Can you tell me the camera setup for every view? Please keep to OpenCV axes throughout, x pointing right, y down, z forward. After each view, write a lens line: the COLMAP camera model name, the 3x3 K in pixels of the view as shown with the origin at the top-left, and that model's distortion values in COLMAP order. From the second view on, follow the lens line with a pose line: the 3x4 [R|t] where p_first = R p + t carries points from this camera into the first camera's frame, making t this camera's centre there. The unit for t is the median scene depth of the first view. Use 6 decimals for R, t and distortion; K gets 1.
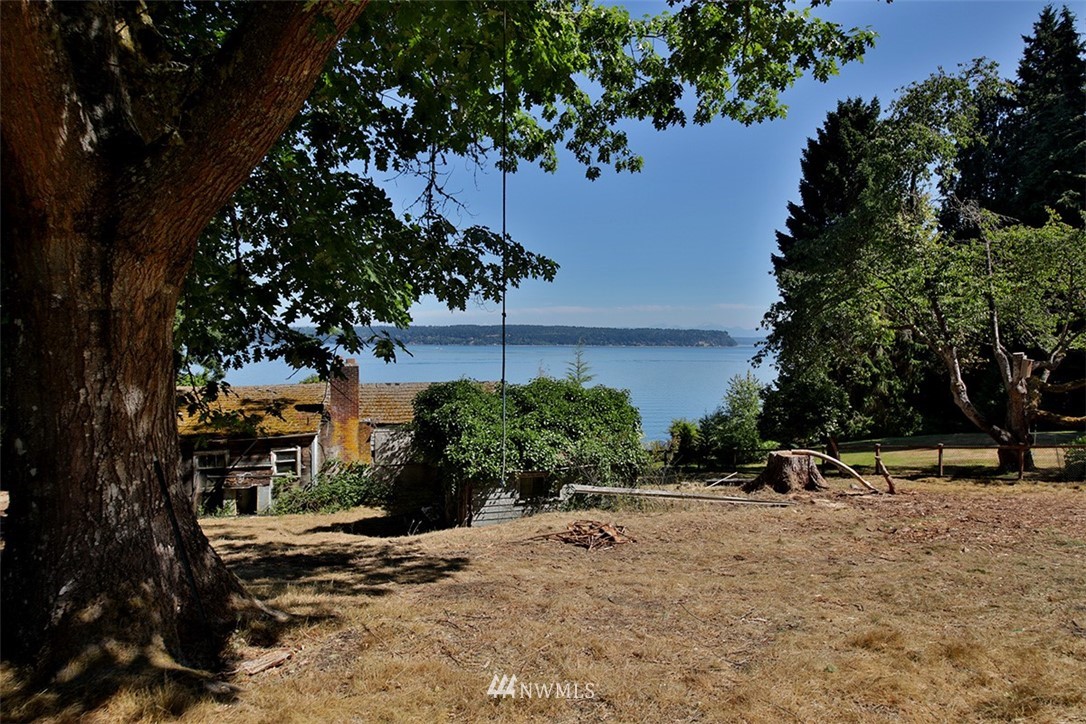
lens RADIAL K [[617.4, 0, 543.0], [0, 617.4, 362.0], [0, 0, 1]] dist [0.026584, -0.000509]
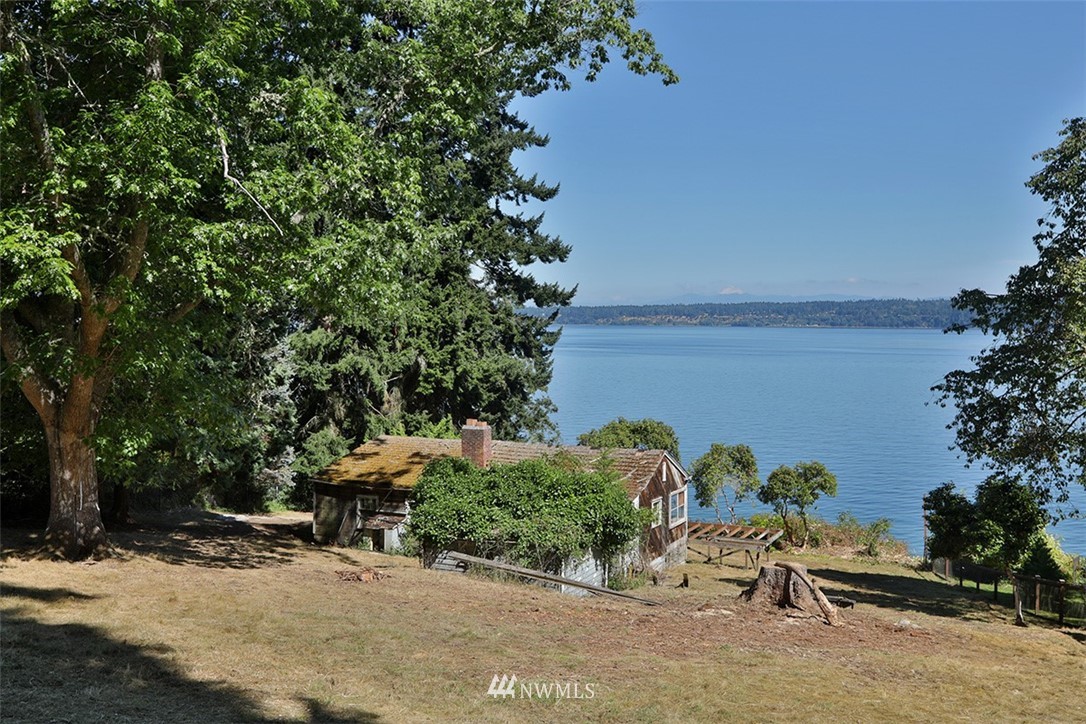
lens RADIAL K [[1083.7, 0, 543.0], [0, 1083.7, 362.0], [0, 0, 1]] dist [-0.064698, 0.236151]
pose [[0.757792, 0.022344, -0.652113, 1.382758], [-0.022206, 0.999718, 0.008450, -0.178816], [0.652118, 0.008077, 0.758074, -0.466196]]
